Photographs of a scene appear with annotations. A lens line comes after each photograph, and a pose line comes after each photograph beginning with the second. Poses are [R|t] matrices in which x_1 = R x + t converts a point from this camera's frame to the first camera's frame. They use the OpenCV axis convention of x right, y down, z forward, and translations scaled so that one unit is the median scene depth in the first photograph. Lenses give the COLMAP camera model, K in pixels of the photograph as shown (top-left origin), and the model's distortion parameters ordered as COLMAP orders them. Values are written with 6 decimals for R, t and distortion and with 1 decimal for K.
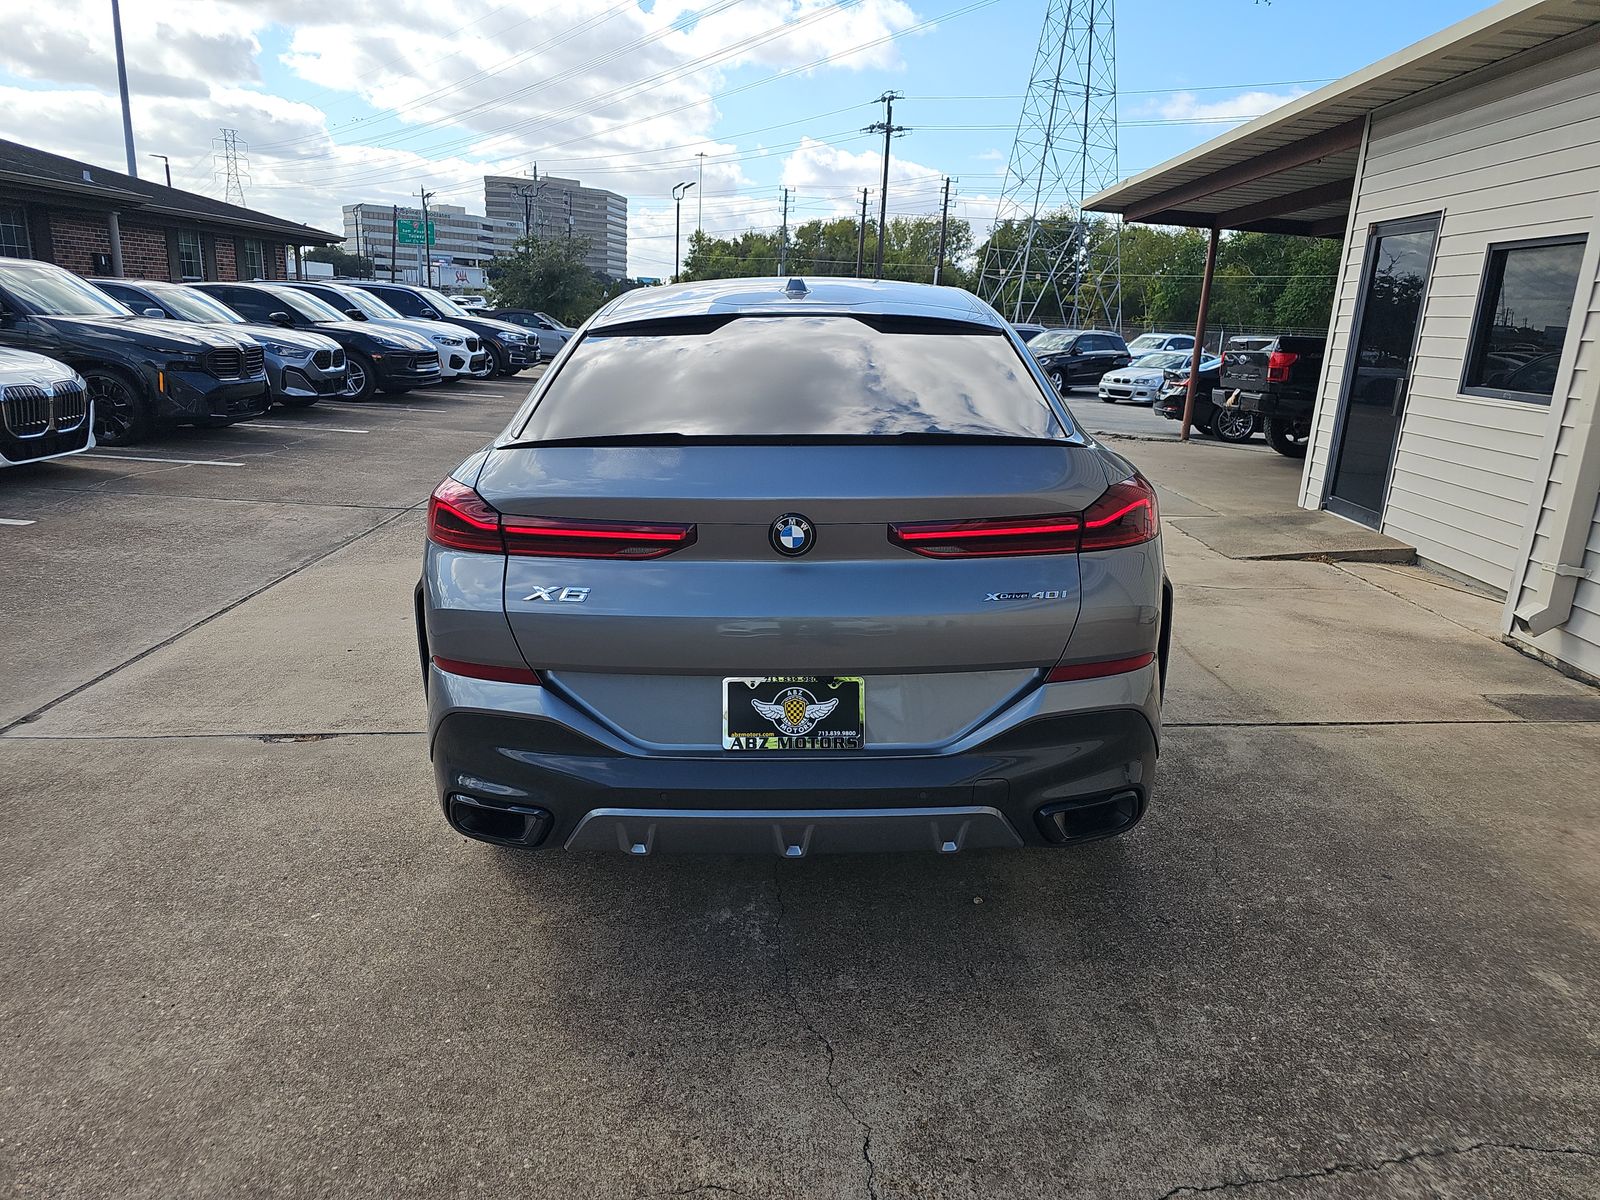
lens RADIAL K [[1051.9, 0, 810.7], [0, 1051.9, 598.6], [0, 0, 1]] dist [0.047190, -0.029978]
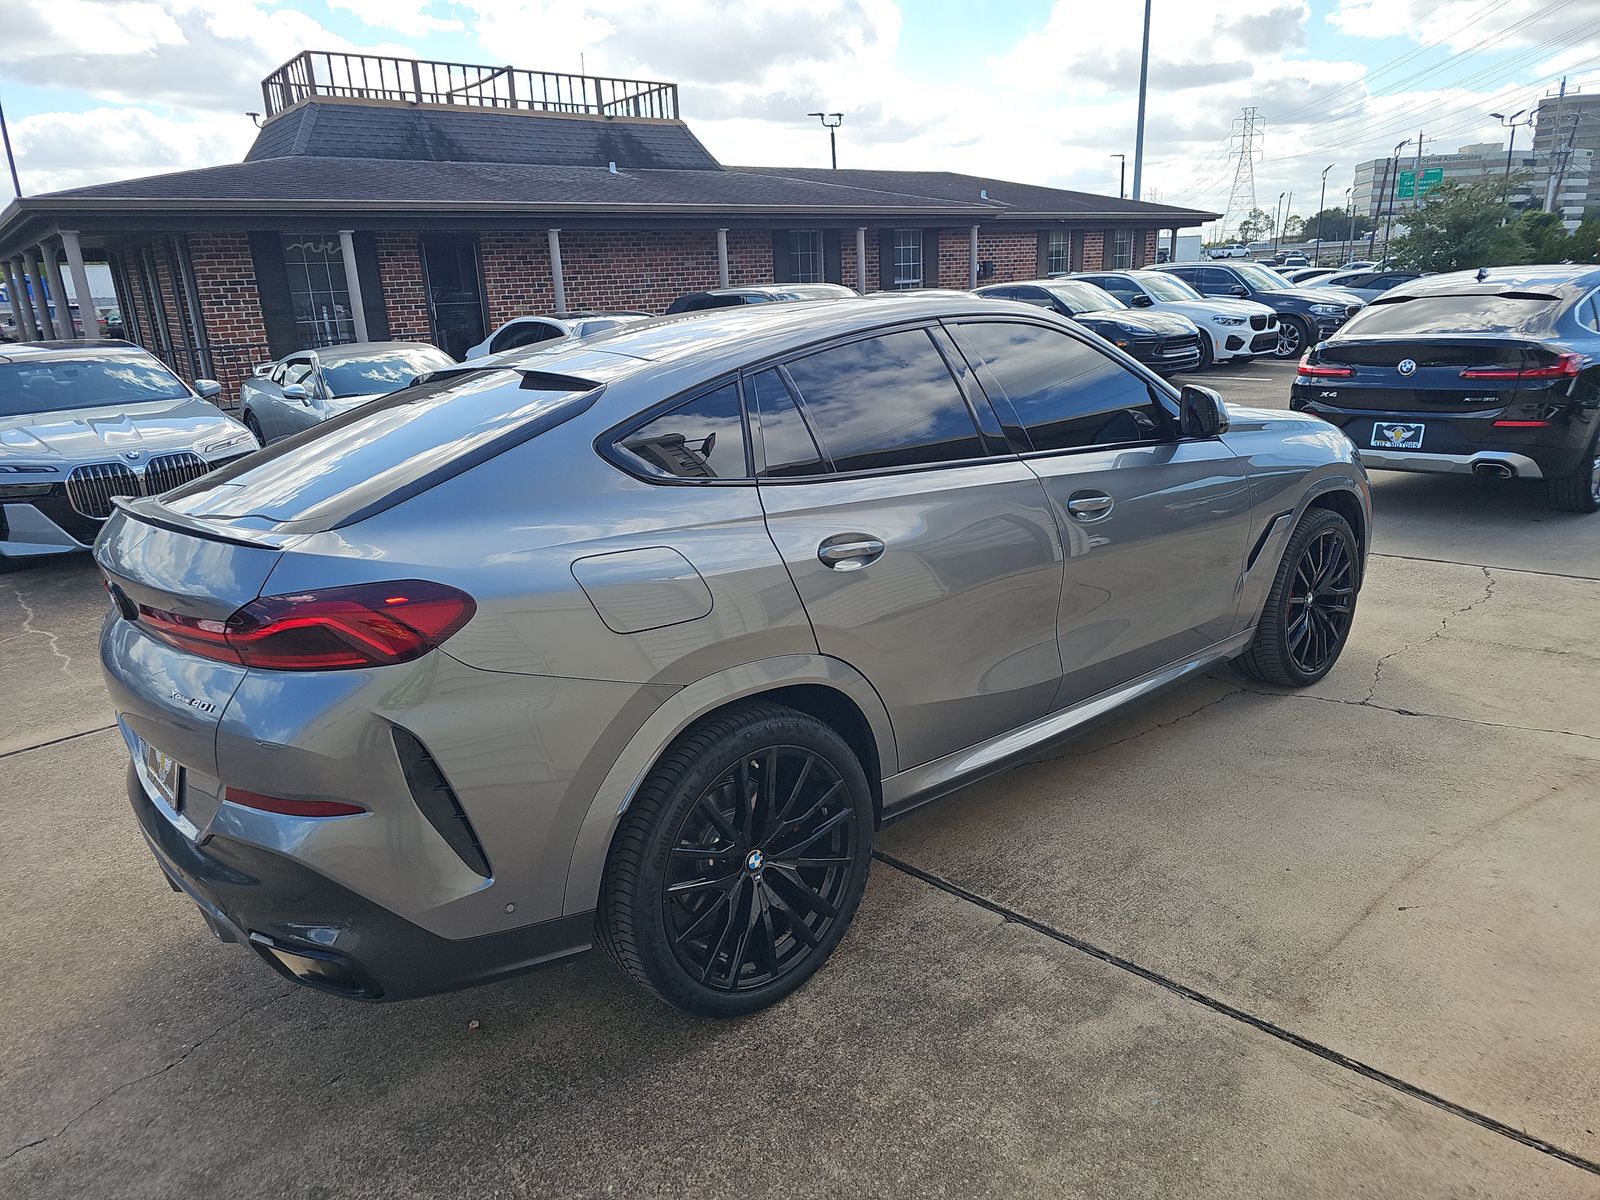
lens RADIAL K [[1070.9, 0, 790.6], [0, 1070.9, 597.0], [0, 0, 1]] dist [0.042368, -0.029992]
pose [[0.646666, 0.141729, -0.749490, 0.669101], [-0.125195, 0.988982, 0.078998, -0.124041], [0.752429, 0.042747, 0.657285, 0.402525]]
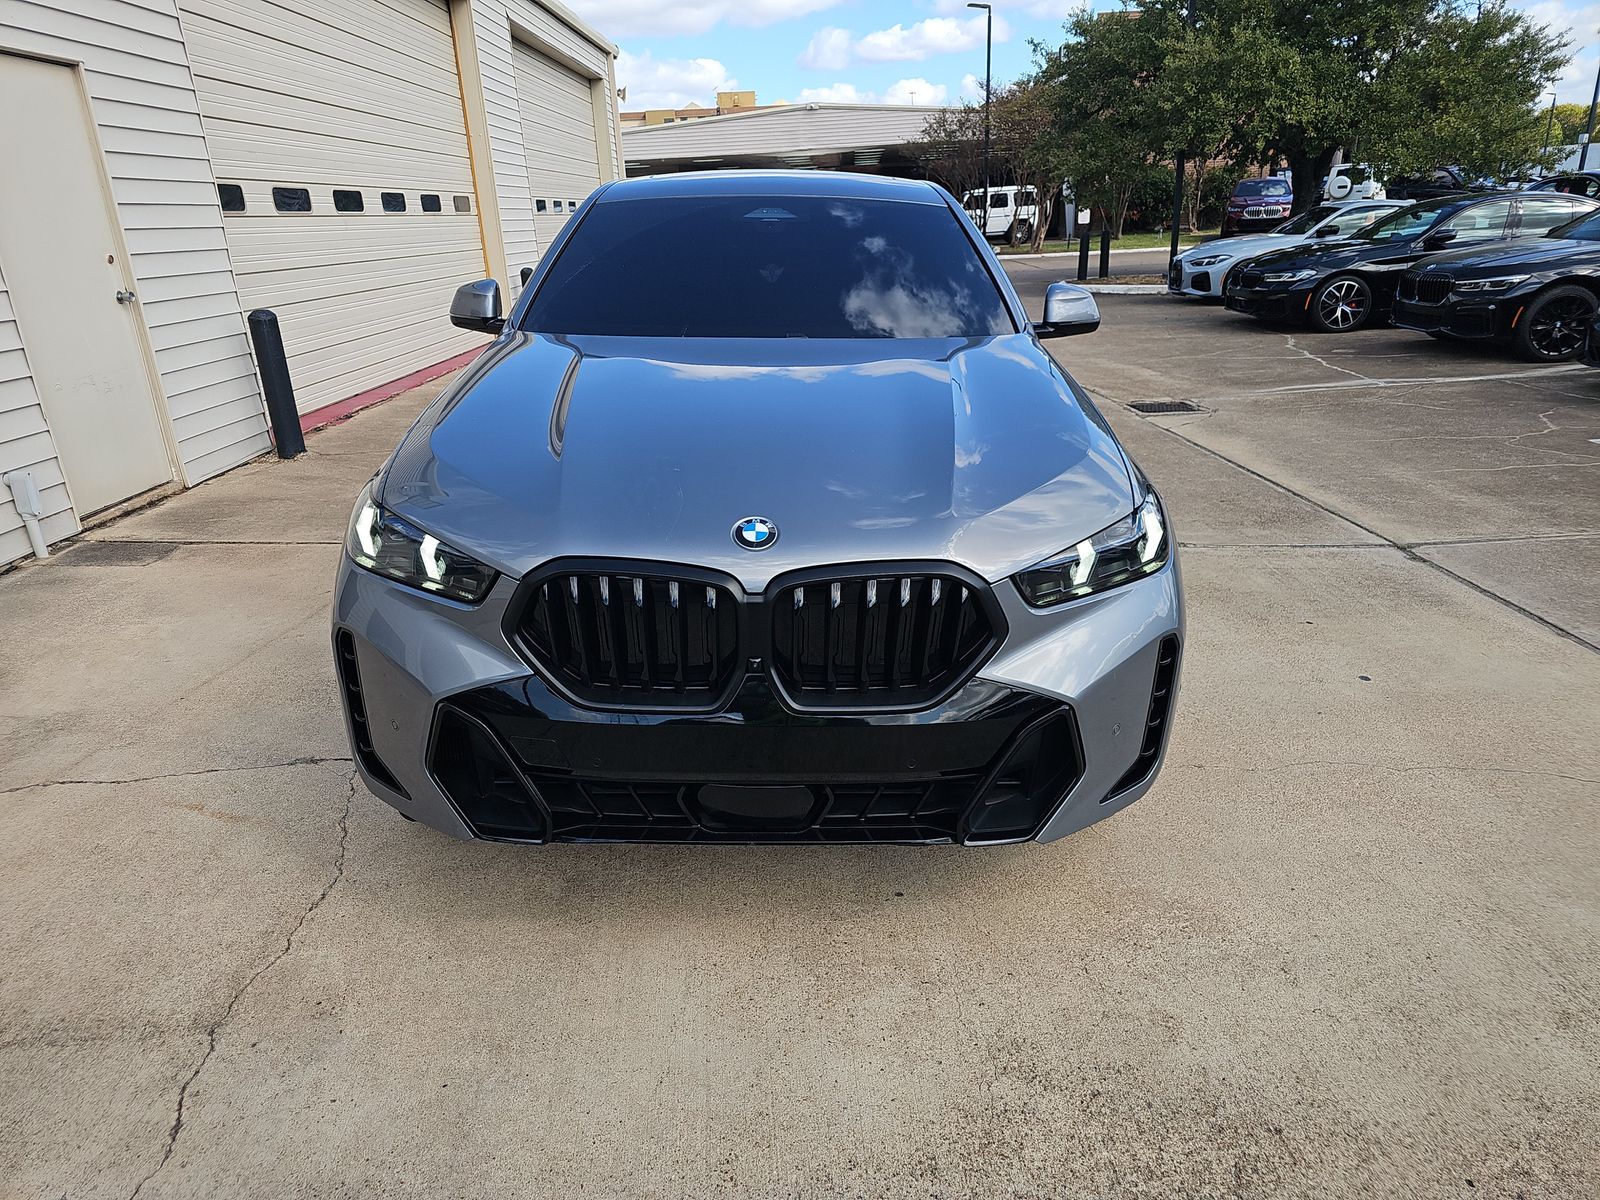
lens RADIAL K [[1070.9, 0, 790.6], [0, 1070.9, 597.0], [0, 0, 1]] dist [0.042368, -0.029992]
pose [[-0.999961, -0.007695, 0.004324, -0.033682], [-0.003849, 0.820952, 0.570984, -0.549596], [-0.007943, 0.570945, -0.820950, 2.048738]]
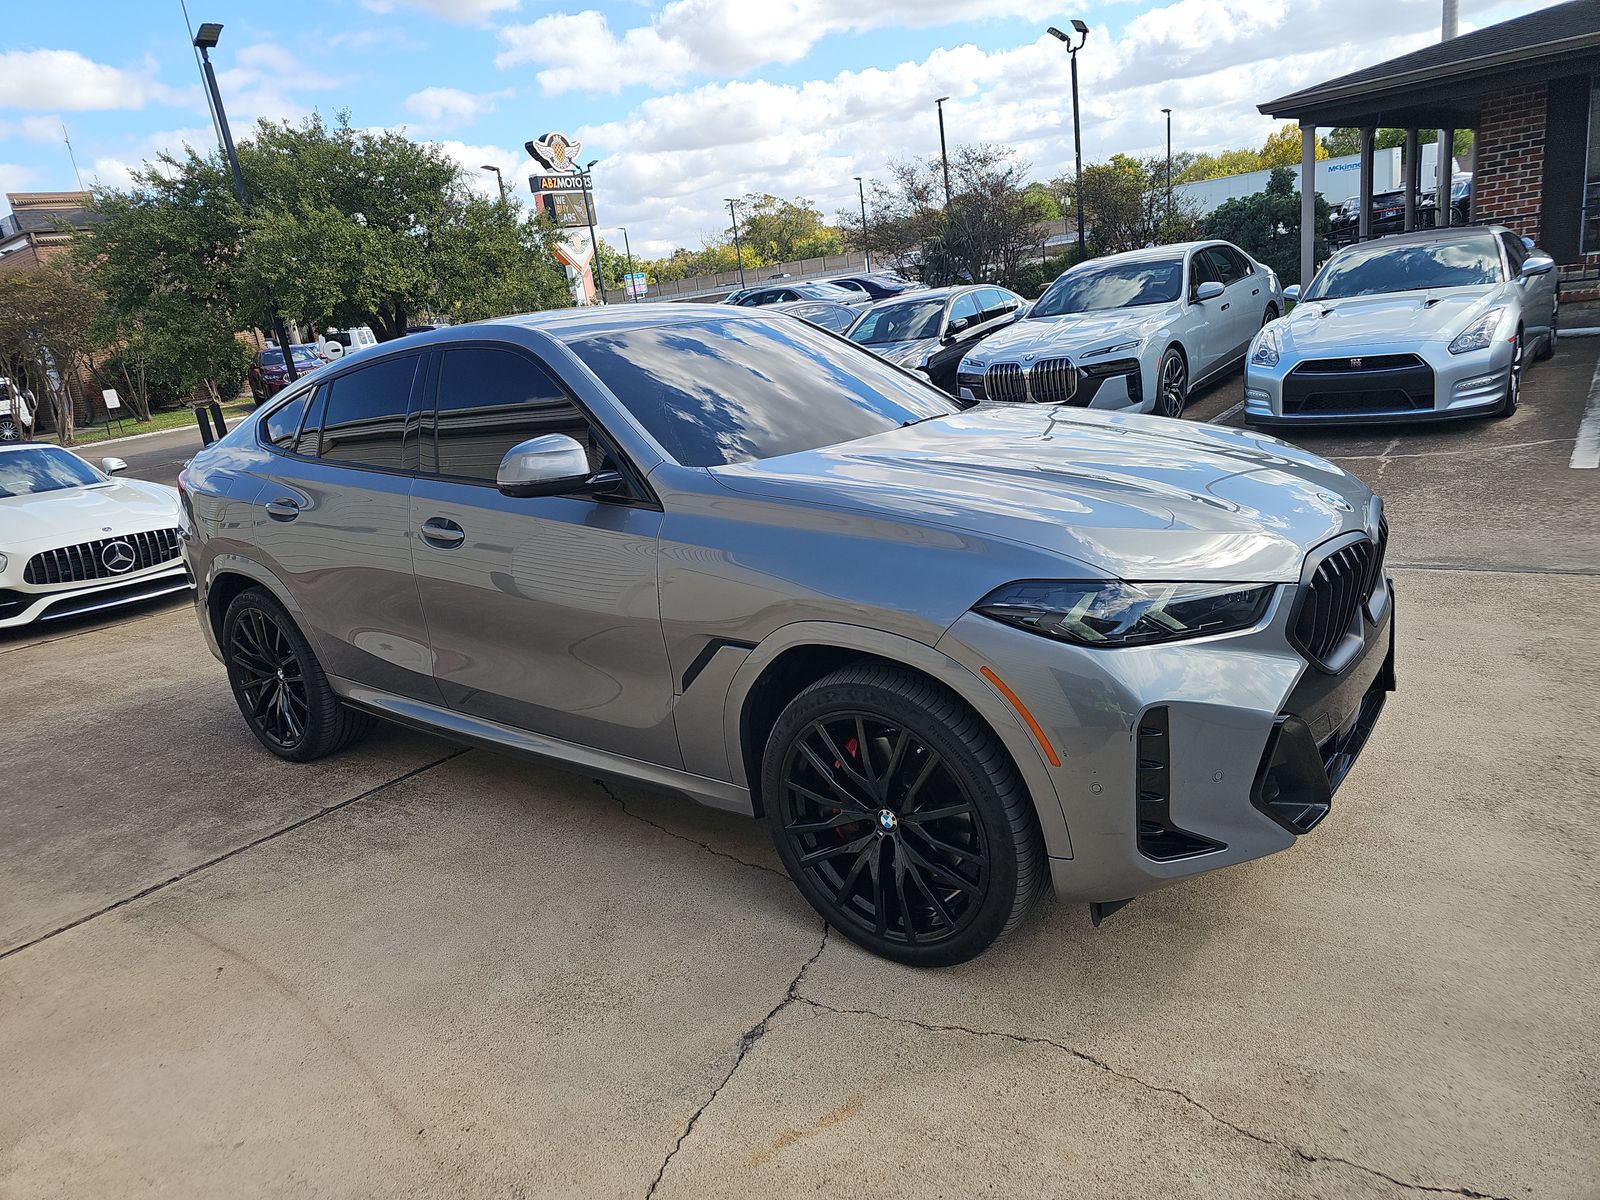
lens RADIAL K [[1047.3, 0, 800.0], [0, 1047.3, 600.0], [0, 0, 1]] dist [0.038522, -0.002351]
pose [[-0.605367, 0.268242, -0.749384, 0.673858], [-0.115696, 0.901847, 0.416278, -0.499122], [0.787493, 0.338701, -0.514913, 1.740557]]
